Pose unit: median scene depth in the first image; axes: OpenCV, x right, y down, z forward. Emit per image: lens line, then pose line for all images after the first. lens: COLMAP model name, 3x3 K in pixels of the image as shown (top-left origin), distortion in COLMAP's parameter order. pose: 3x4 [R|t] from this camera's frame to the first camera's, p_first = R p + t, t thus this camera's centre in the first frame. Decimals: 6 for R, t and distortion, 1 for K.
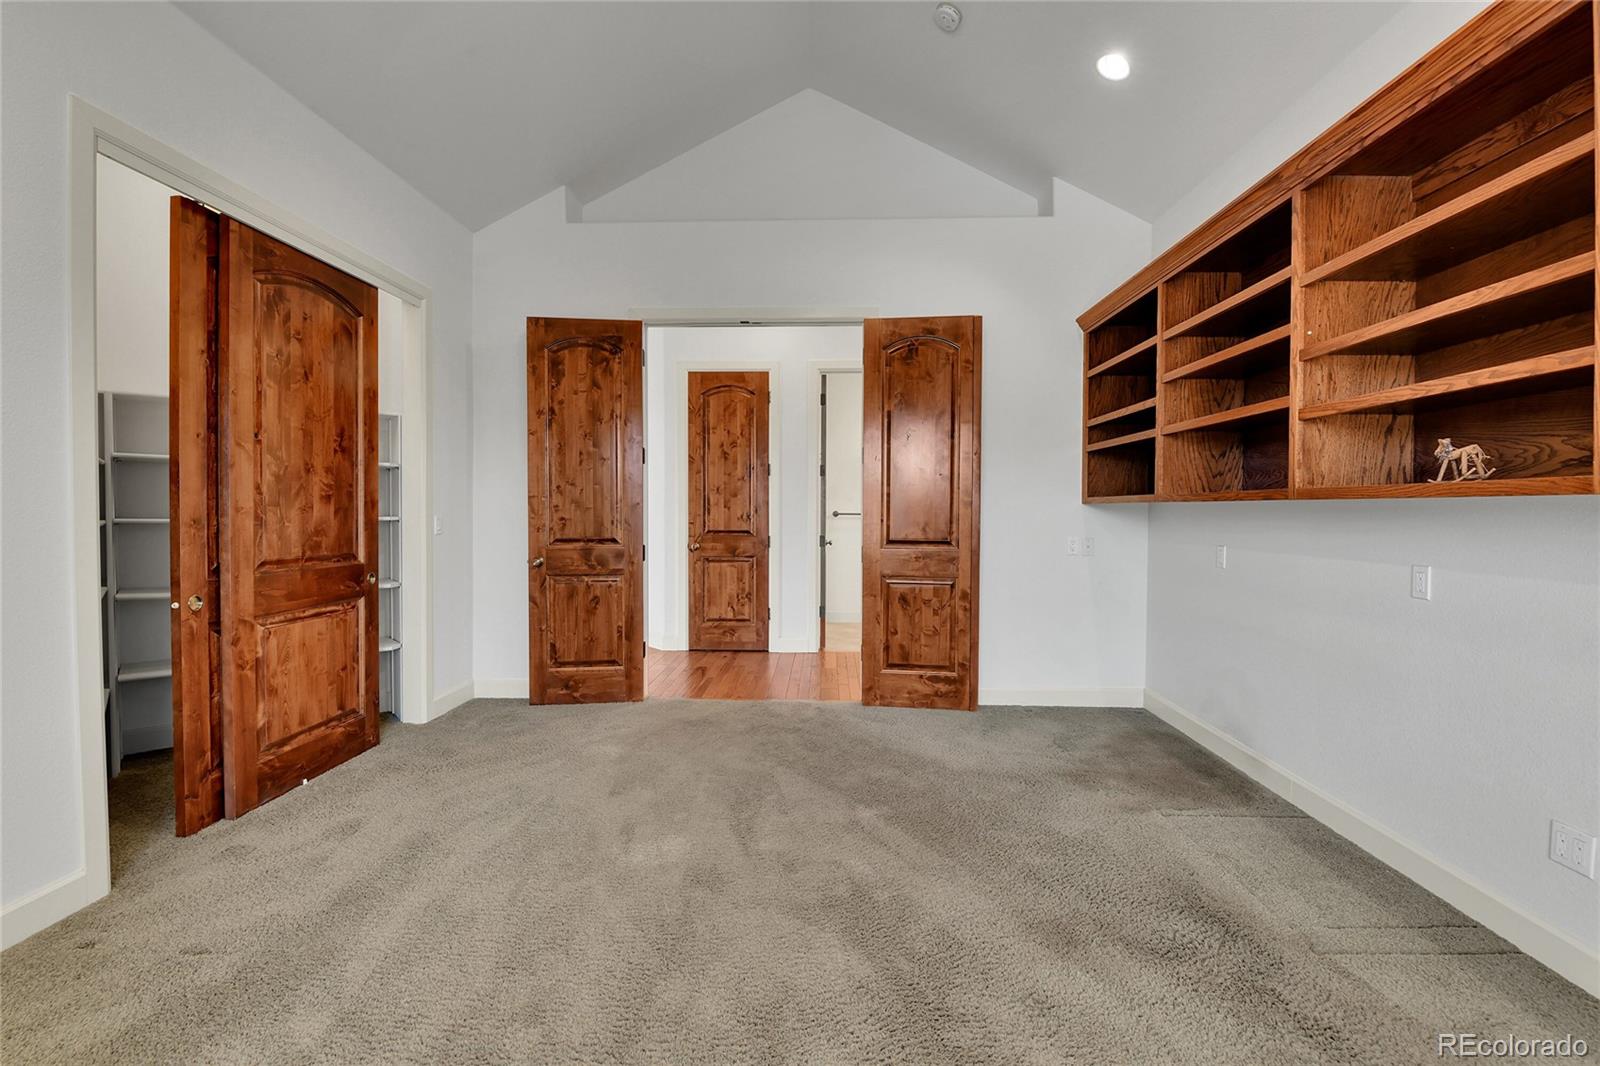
lens RADIAL K [[706.7, 0, 805.5], [0, 706.7, 522.2], [0, 0, 1]] dist [-0.015842, -0.000616]
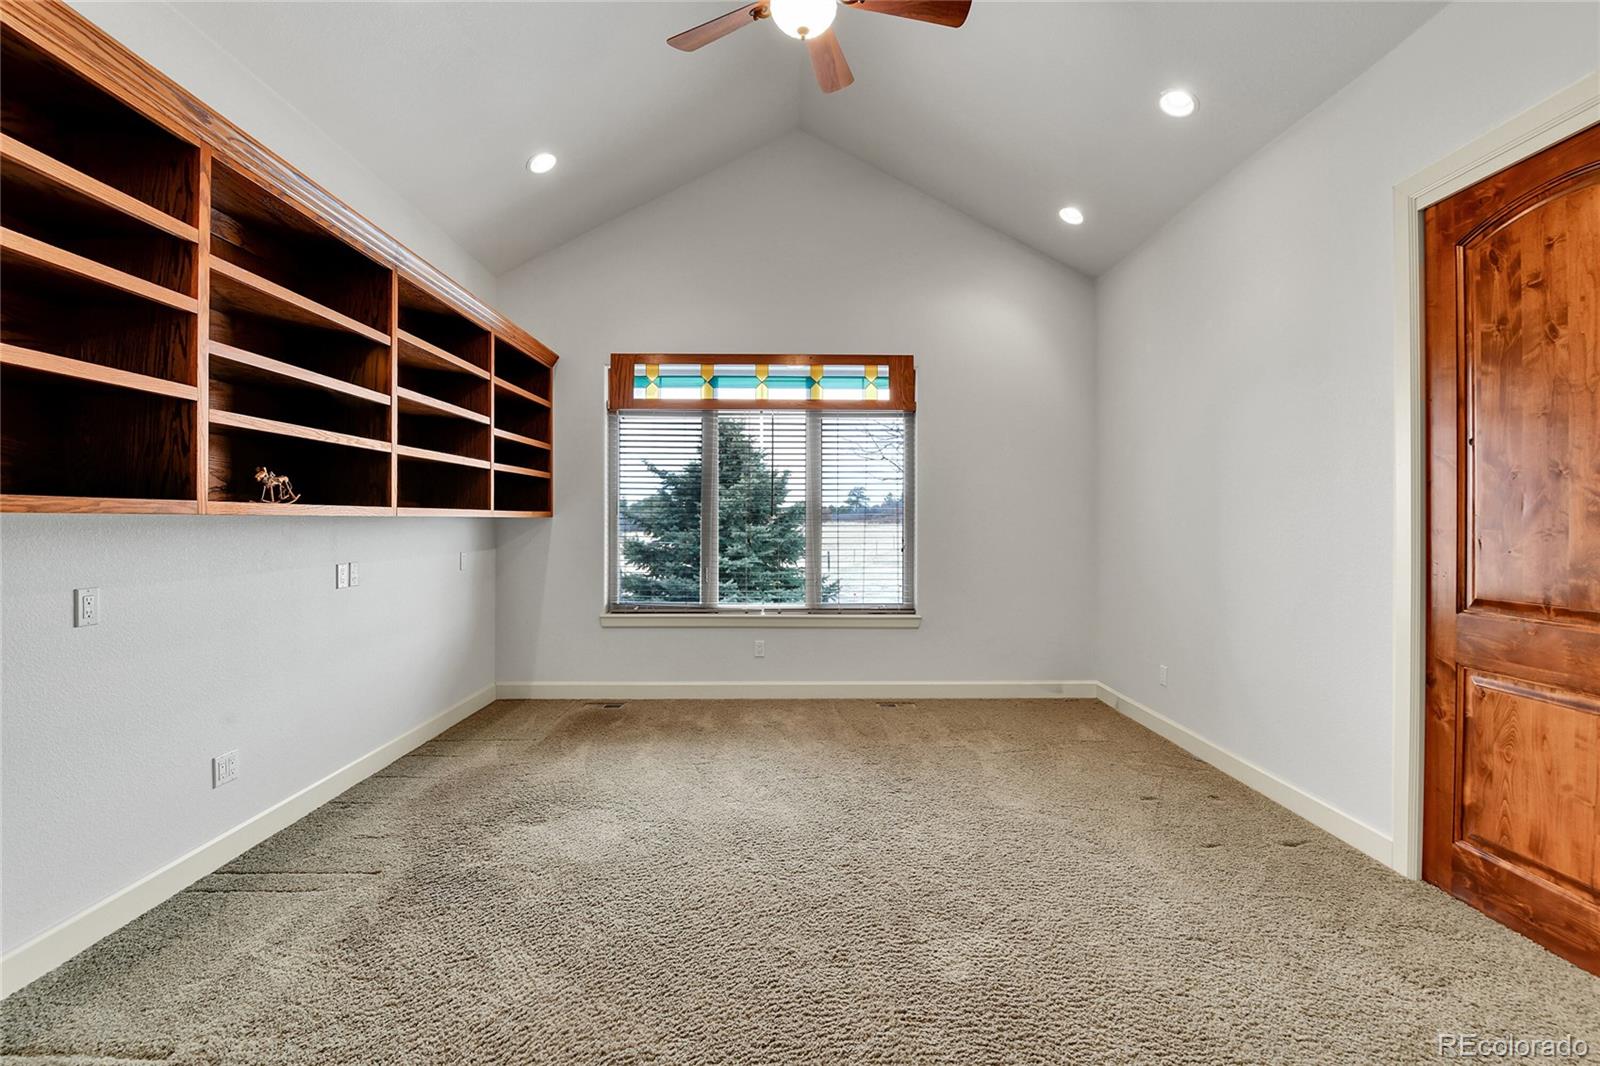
lens RADIAL K [[691.9, 0, 804.1], [0, 691.9, 521.9], [0, 0, 1]] dist [-0.003471, -0.008447]
pose [[-0.997559, -0.005818, -0.069582, 0.032243], [-0.007242, 0.999769, 0.020232, -0.039584], [0.069448, 0.020687, -0.997371, 1.651102]]
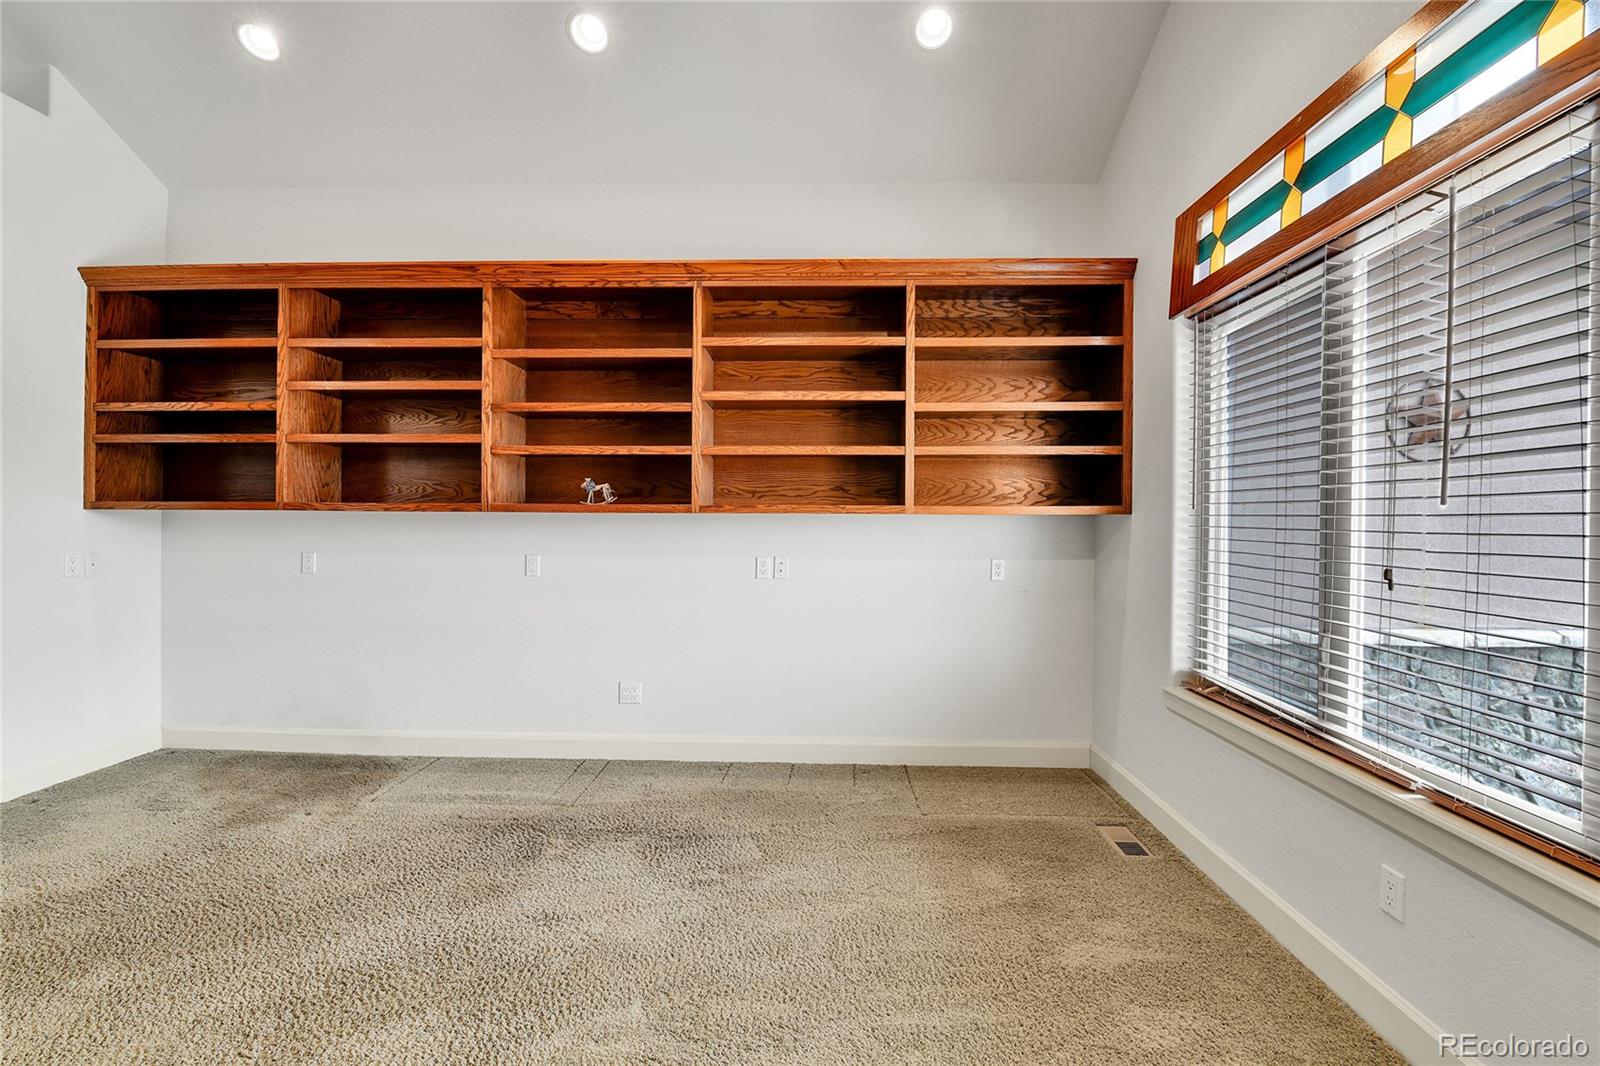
lens RADIAL K [[706.7, 0, 805.5], [0, 706.7, 522.2], [0, 0, 1]] dist [-0.015842, -0.000616]
pose [[-0.024584, -0.006438, 0.999677, -0.602875], [0.012653, 0.999897, 0.006751, -0.011455], [-0.999618, 0.012814, -0.024500, 0.367335]]
